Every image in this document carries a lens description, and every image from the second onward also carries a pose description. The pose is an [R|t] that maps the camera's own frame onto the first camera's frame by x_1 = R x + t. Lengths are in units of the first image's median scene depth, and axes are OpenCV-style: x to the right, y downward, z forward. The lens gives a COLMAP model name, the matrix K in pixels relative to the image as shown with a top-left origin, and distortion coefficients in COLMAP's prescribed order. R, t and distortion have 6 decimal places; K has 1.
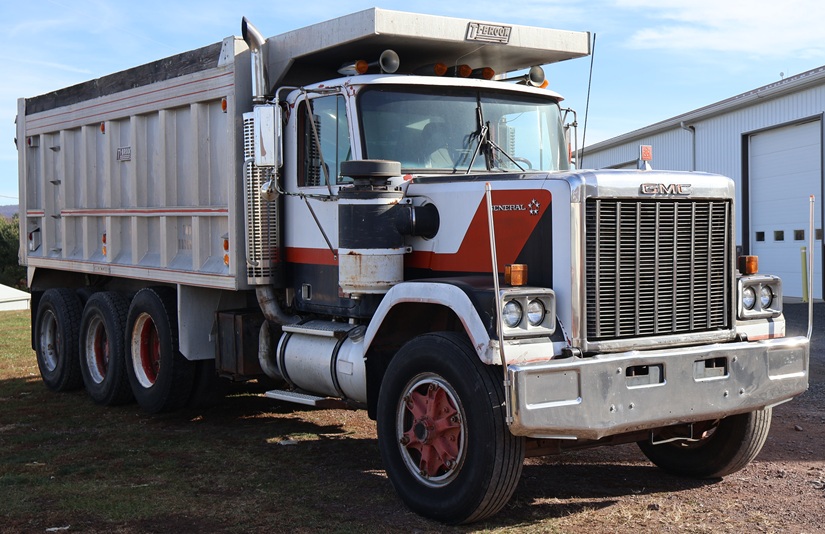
lens RADIAL K [[1122.6, 0, 412.5], [0, 1122.6, 267.0], [0, 0, 1]] dist [-0.012502, -0.006716]
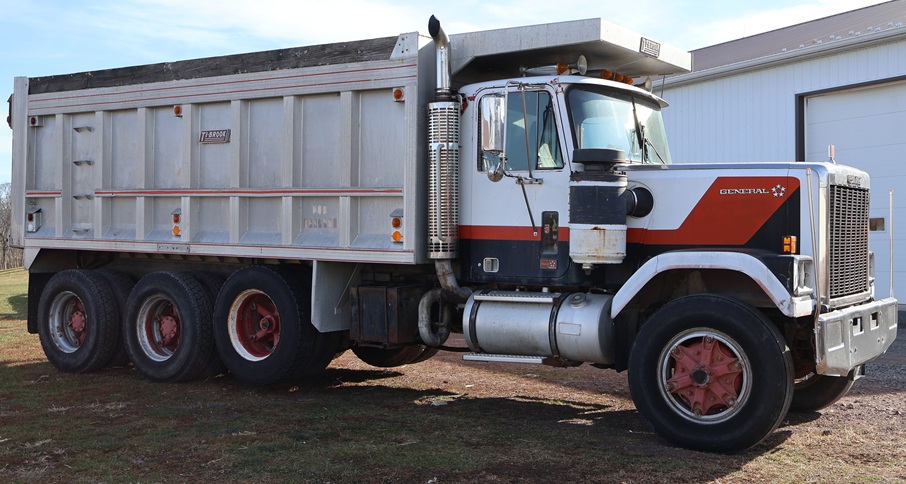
lens RADIAL K [[1002.9, 0, 453.0], [0, 1002.9, 242.0], [0, 0, 1]] dist [-0.001706, -0.005375]
pose [[0.938099, 0.008618, 0.346261, -0.469554], [-0.001059, 0.999757, -0.022013, 0.021070], [-0.346366, 0.020284, 0.937880, 0.073070]]
